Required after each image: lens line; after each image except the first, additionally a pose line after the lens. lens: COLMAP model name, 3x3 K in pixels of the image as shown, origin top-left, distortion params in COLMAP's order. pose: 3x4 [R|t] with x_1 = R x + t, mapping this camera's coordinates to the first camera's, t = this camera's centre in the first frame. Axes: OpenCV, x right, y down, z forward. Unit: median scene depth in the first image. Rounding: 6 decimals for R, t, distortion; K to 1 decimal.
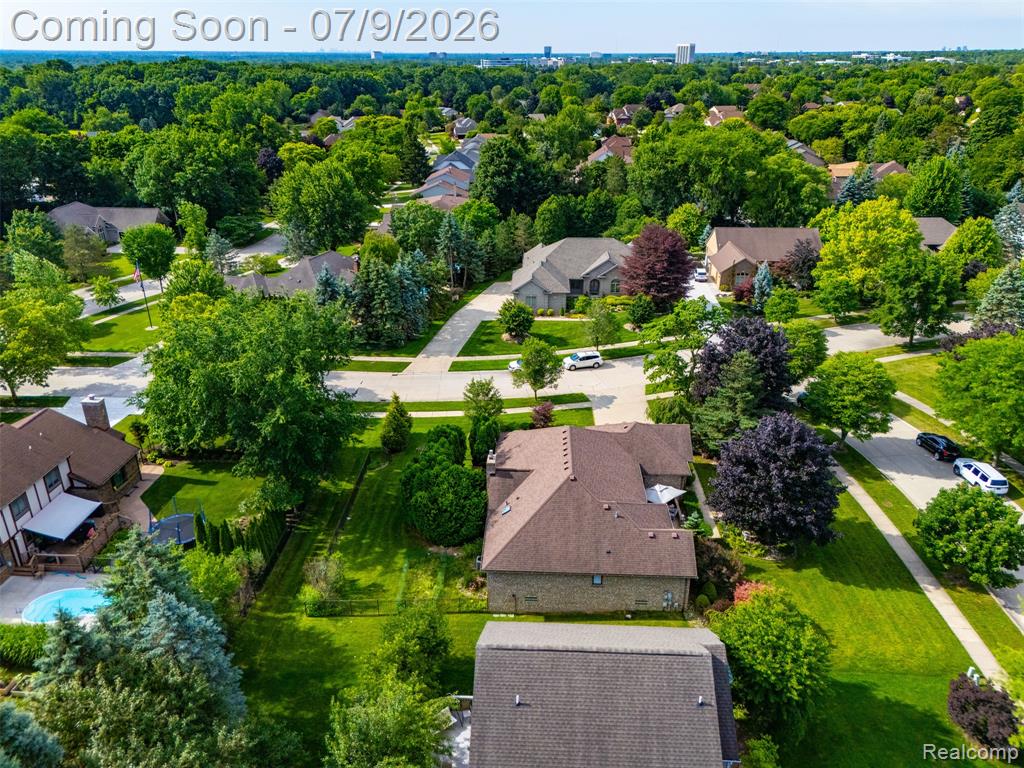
lens RADIAL K [[743.0, 0, 512.0], [0, 743.0, 384.0], [0, 0, 1]] dist [0.084268, -0.062186]
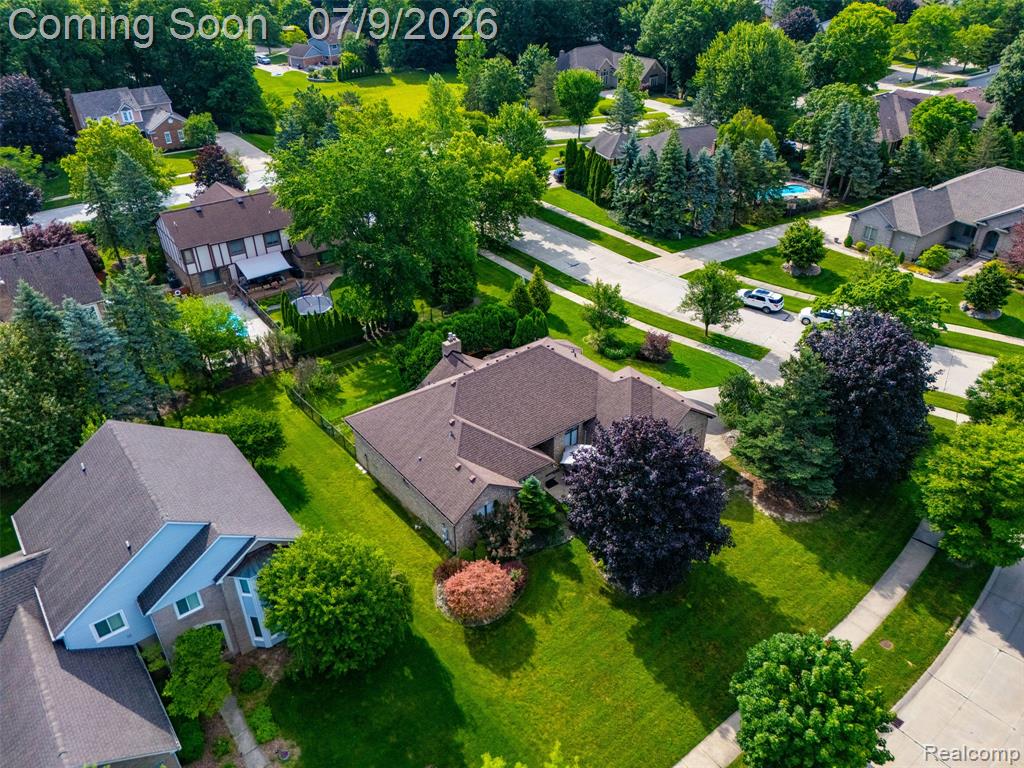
lens RADIAL K [[751.9, 0, 513.2], [0, 751.9, 385.9], [0, 0, 1]] dist [0.066623, -0.062609]
pose [[0.650965, 0.406064, -0.641371, 0.456133], [-0.296261, 0.913799, 0.277851, -0.097404], [0.698909, 0.009143, 0.715152, 0.219883]]
